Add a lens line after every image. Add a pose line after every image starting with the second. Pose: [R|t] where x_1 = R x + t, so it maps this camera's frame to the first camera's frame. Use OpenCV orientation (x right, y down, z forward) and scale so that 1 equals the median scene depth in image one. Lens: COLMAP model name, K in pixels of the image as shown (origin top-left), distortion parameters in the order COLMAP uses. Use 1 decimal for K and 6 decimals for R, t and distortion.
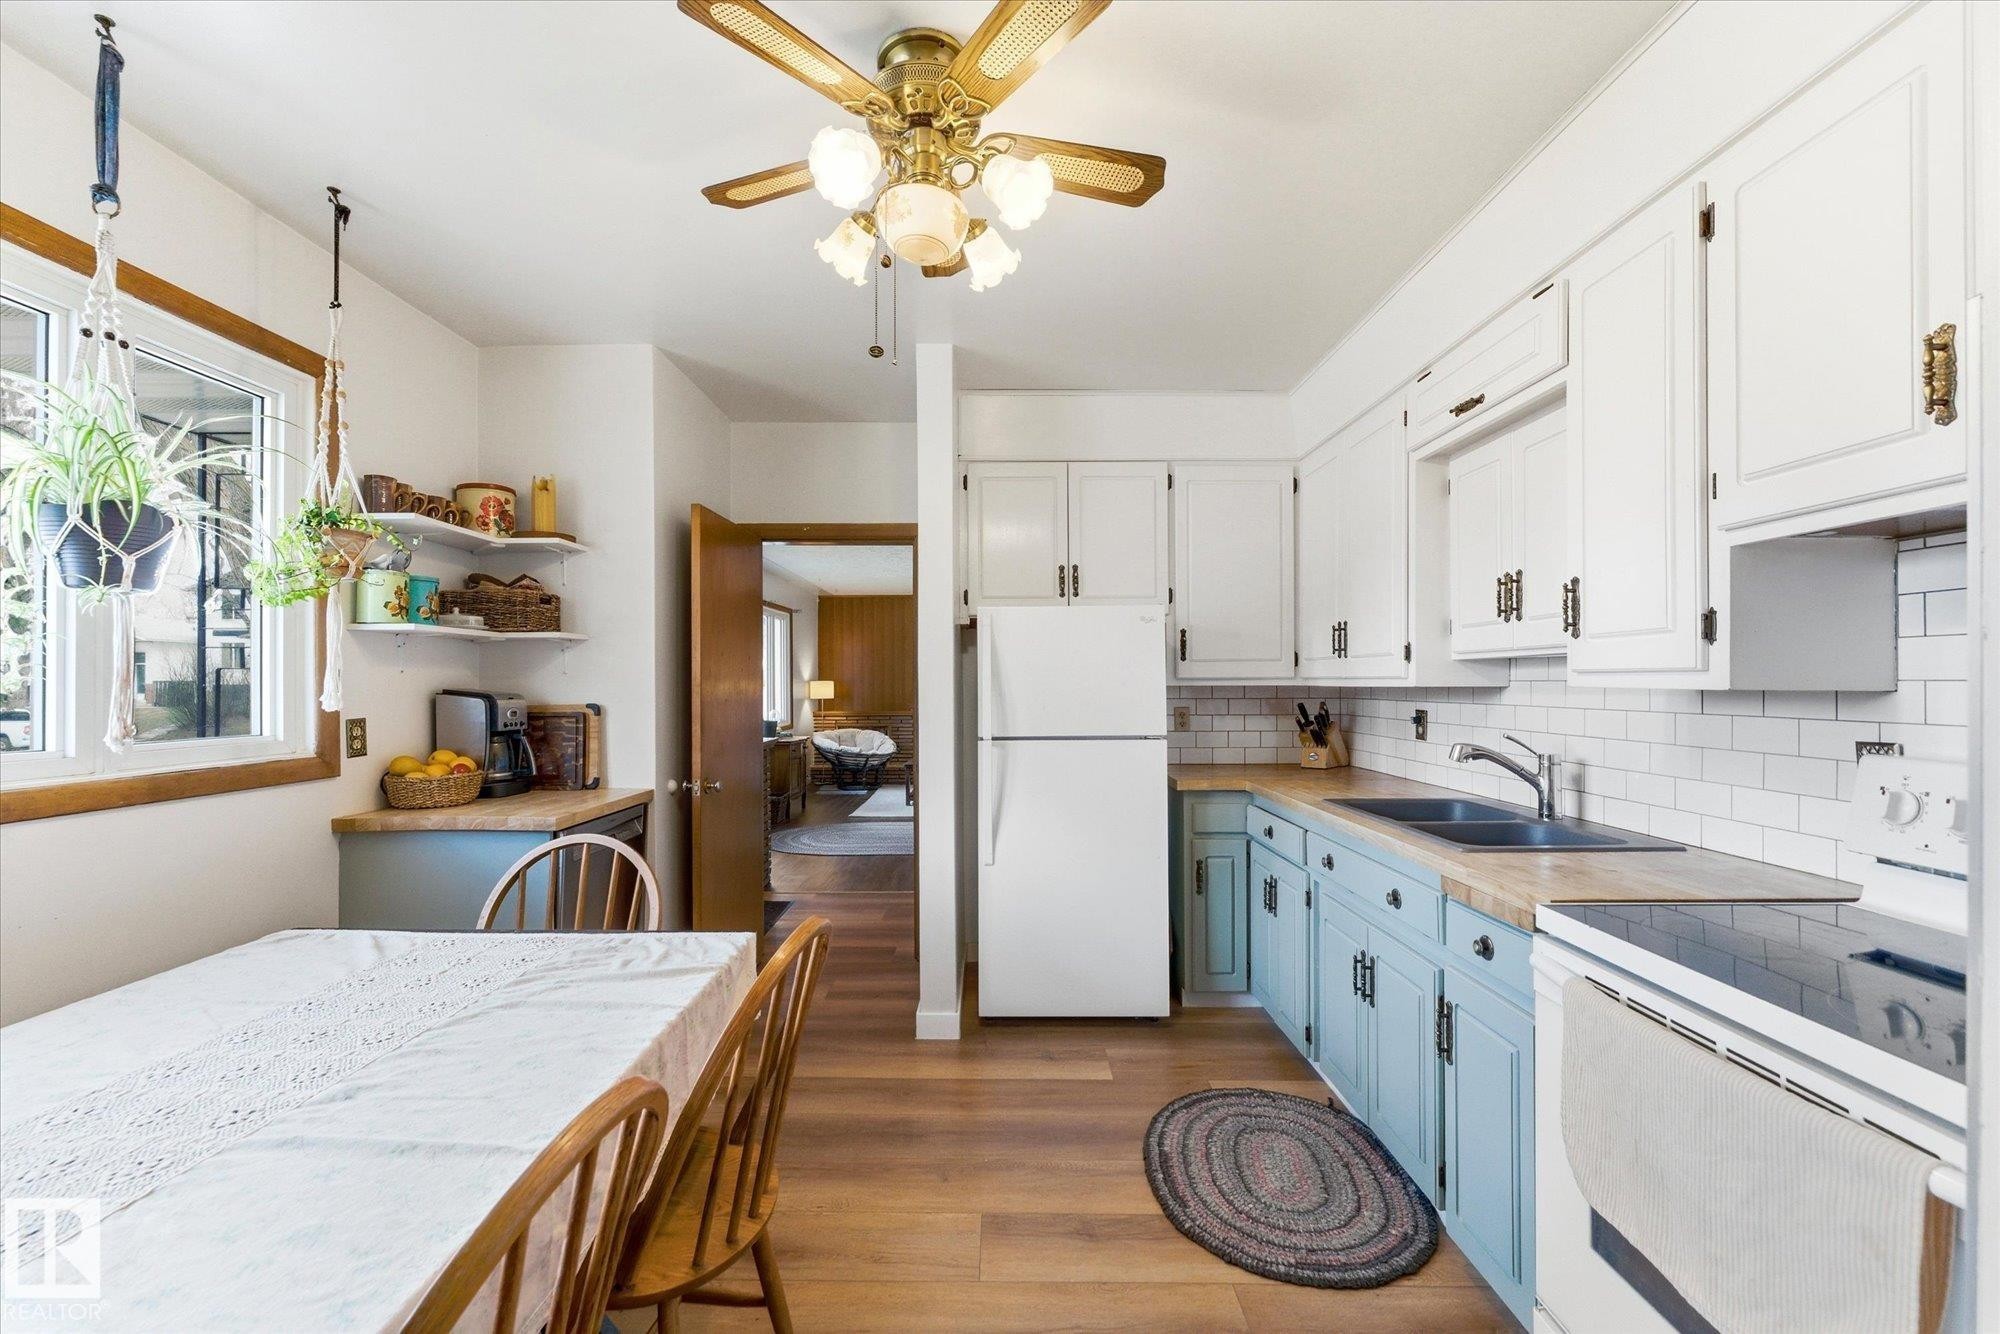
lens RADIAL K [[825.6, 0, 996.3], [0, 825.6, 672.6], [0, 0, 1]] dist [-0.010509, 0.002796]
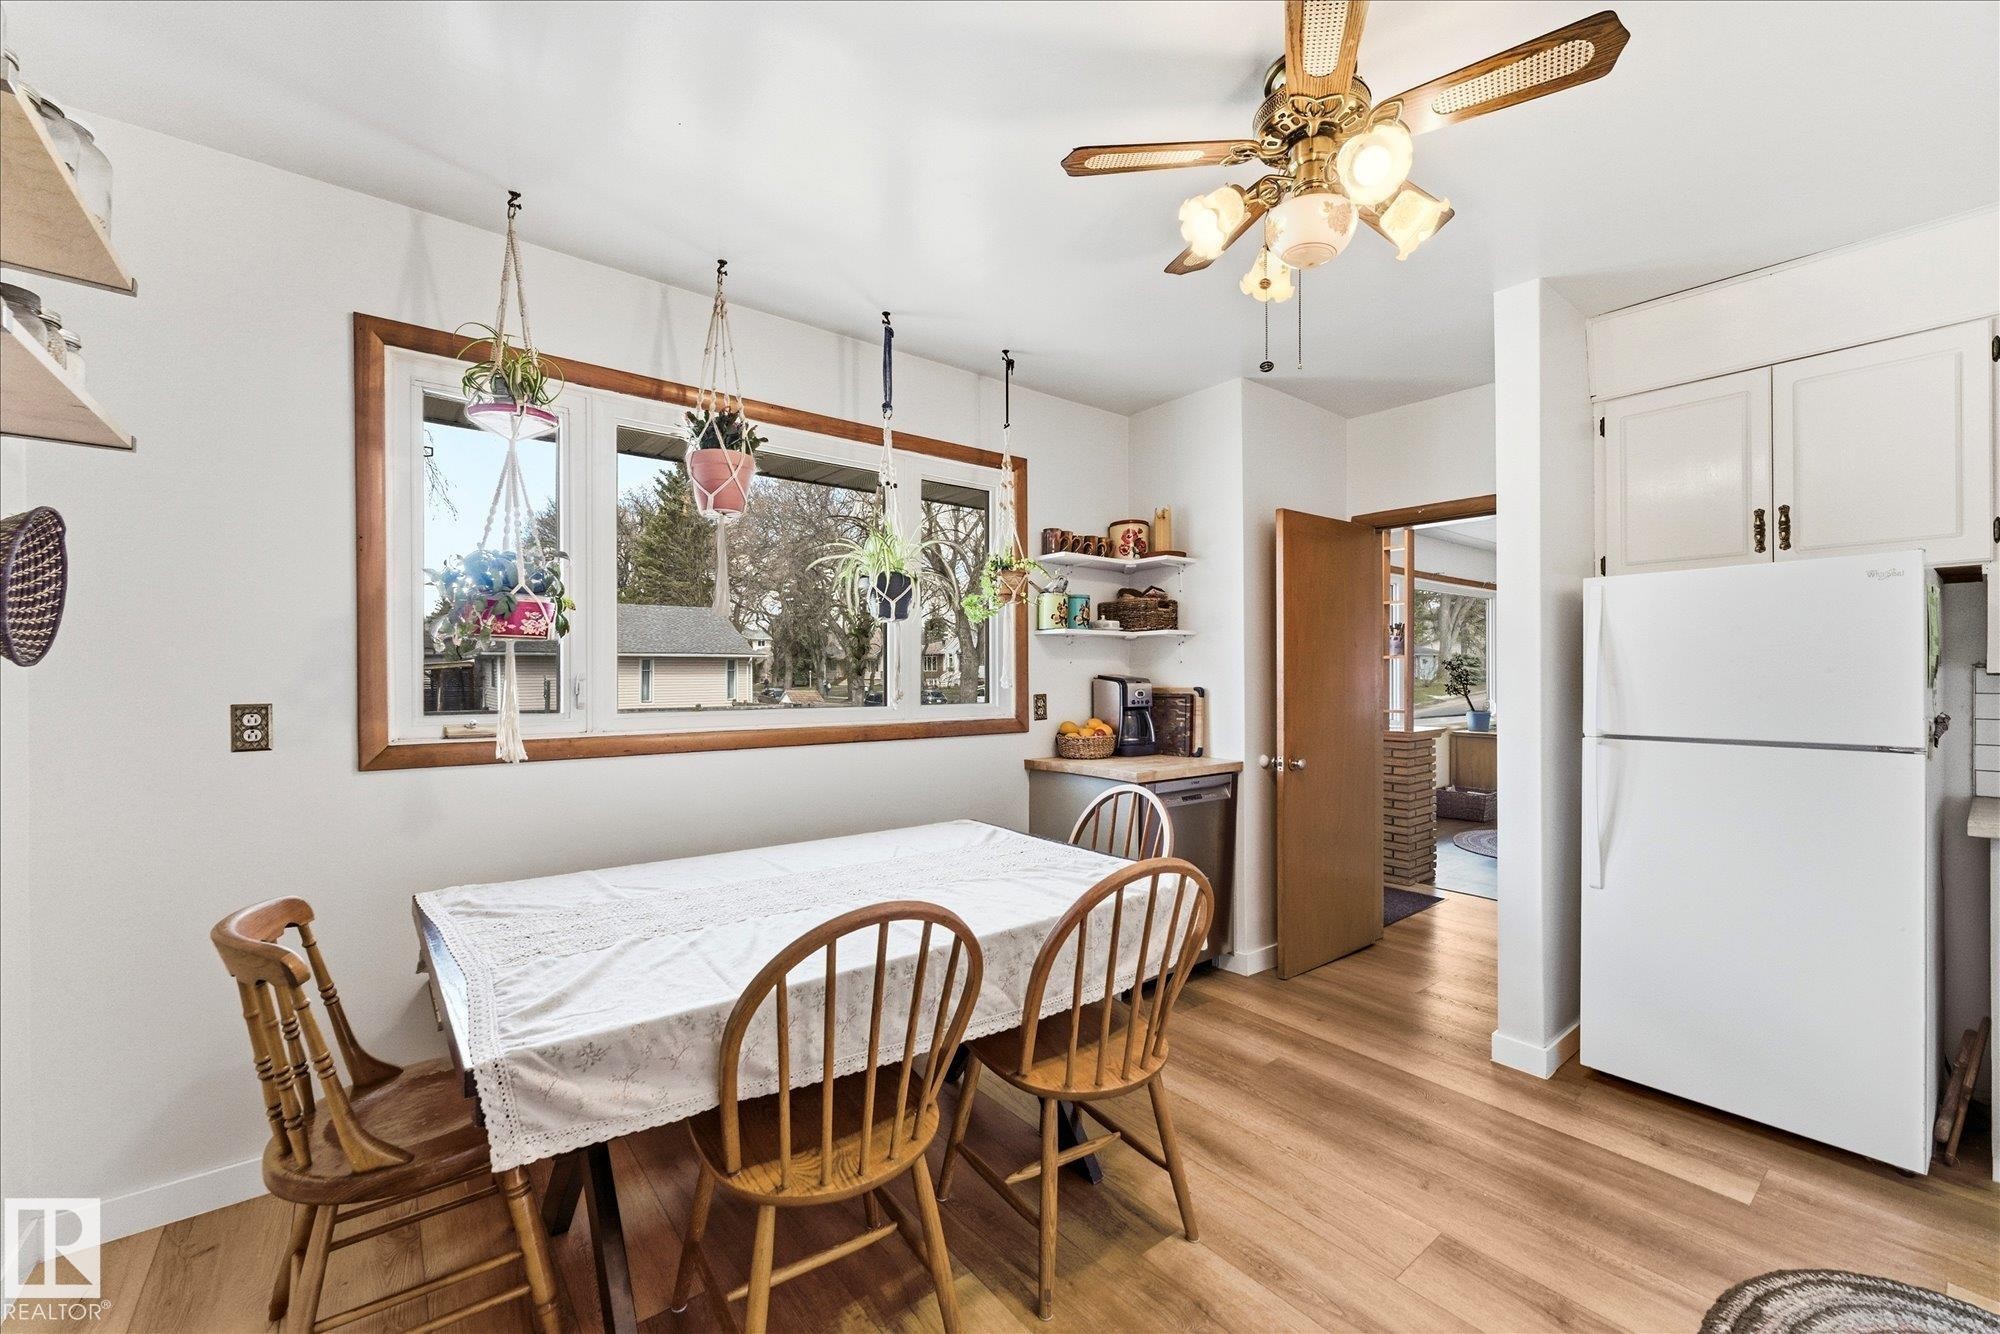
lens RADIAL K [[803.1, 0, 1000.0], [0, 803.1, 667.0], [0, 0, 1]] dist [-0.000538, 0.000163]
pose [[0.626131, -0.005806, -0.779696, 0.277069], [0.010575, 0.999944, 0.001047, 0.003881], [0.779646, -0.008901, 0.626157, 0.028115]]
